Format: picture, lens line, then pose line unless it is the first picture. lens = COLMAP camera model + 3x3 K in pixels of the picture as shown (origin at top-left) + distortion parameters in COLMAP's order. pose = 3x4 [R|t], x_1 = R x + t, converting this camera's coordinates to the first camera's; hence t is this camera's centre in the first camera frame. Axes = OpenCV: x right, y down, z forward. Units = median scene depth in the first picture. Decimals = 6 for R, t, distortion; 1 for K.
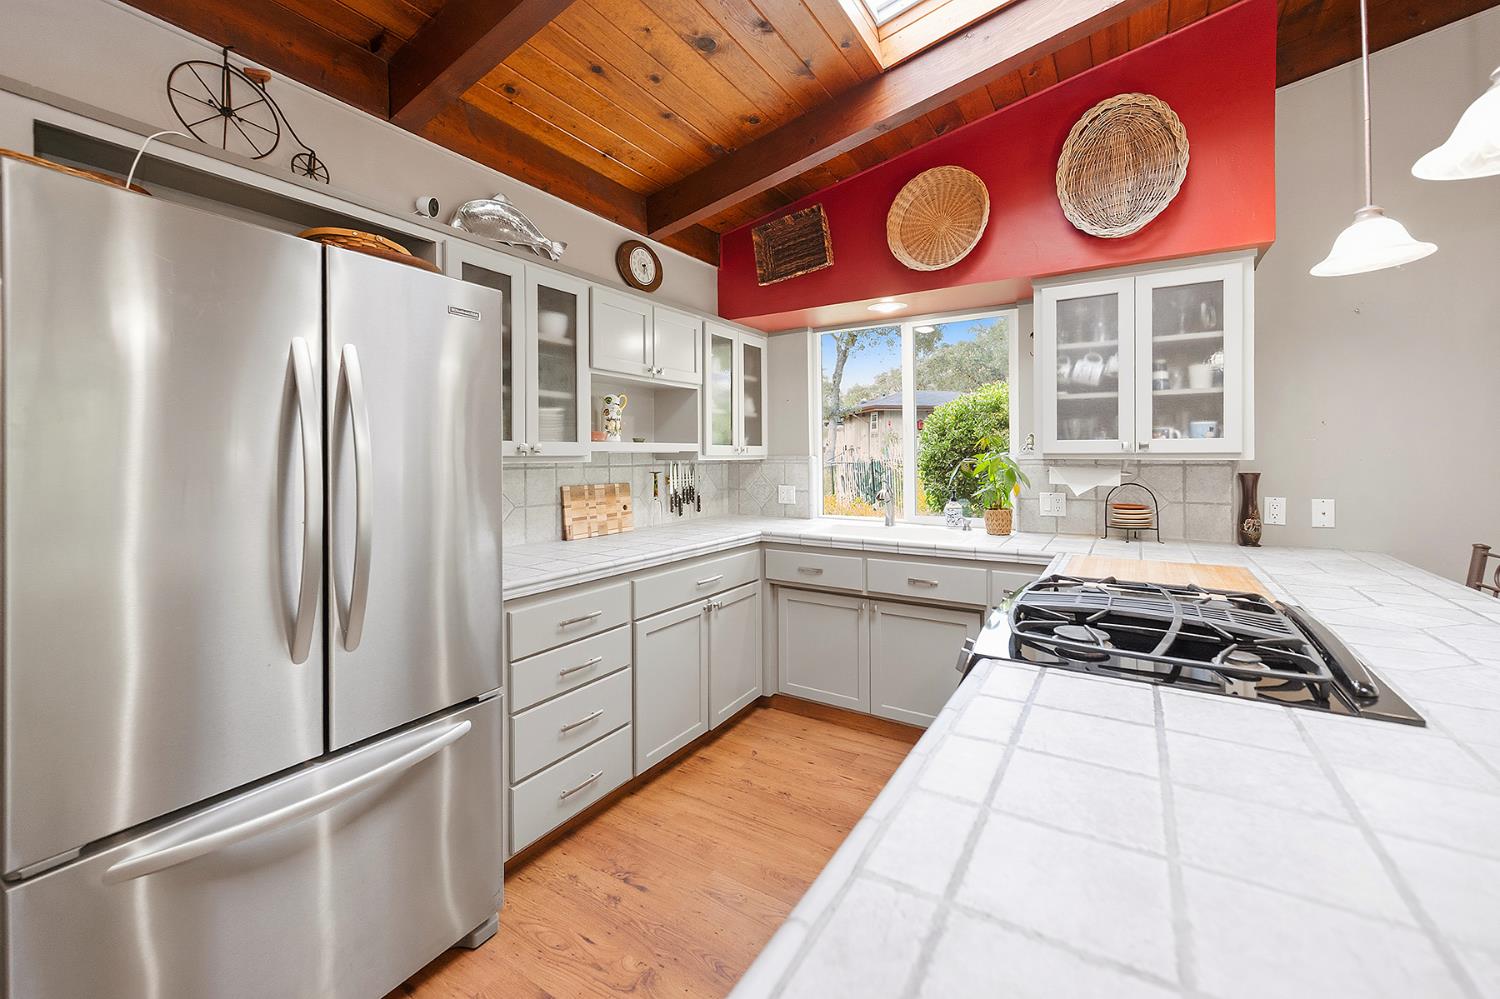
lens RADIAL K [[609.5, 0, 746.9], [0, 609.5, 457.9], [0, 0, 1]] dist [-0.000430, -0.000069]
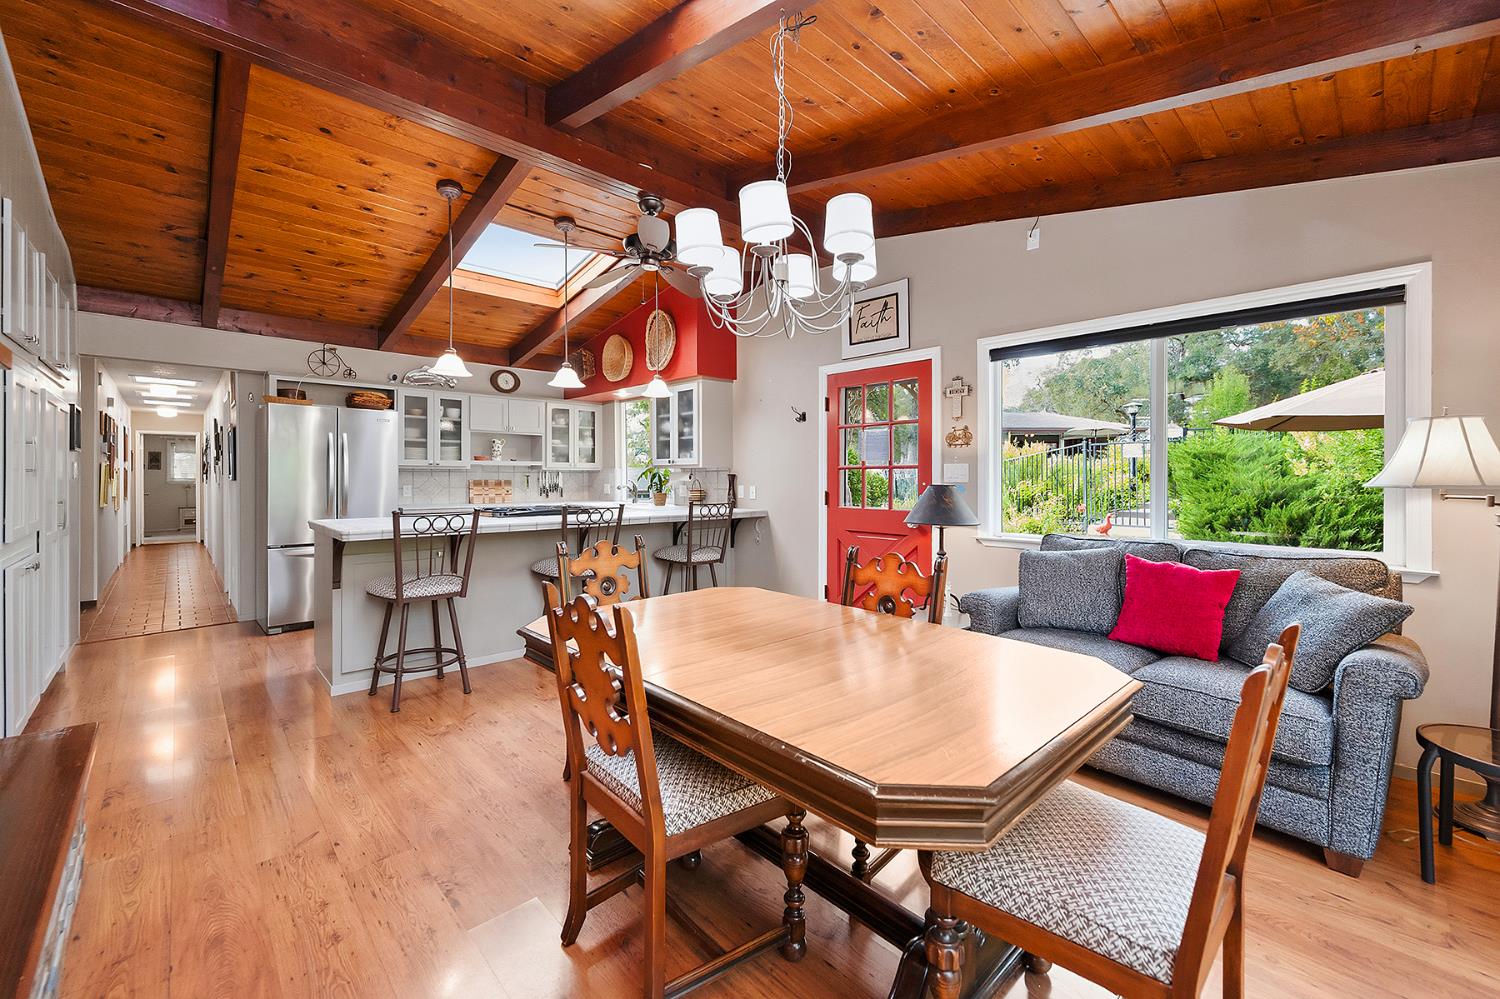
lens RADIAL K [[607.7, 0, 756.3], [0, 607.7, 480.0], [0, 0, 1]] dist [-0.000039, 0.000090]
pose [[0.971171, 0.004051, -0.238351, 1.291064], [-0.003995, 0.999992, 0.000717, 0.039916], [0.238352, 0.000256, 0.971179, -0.963634]]
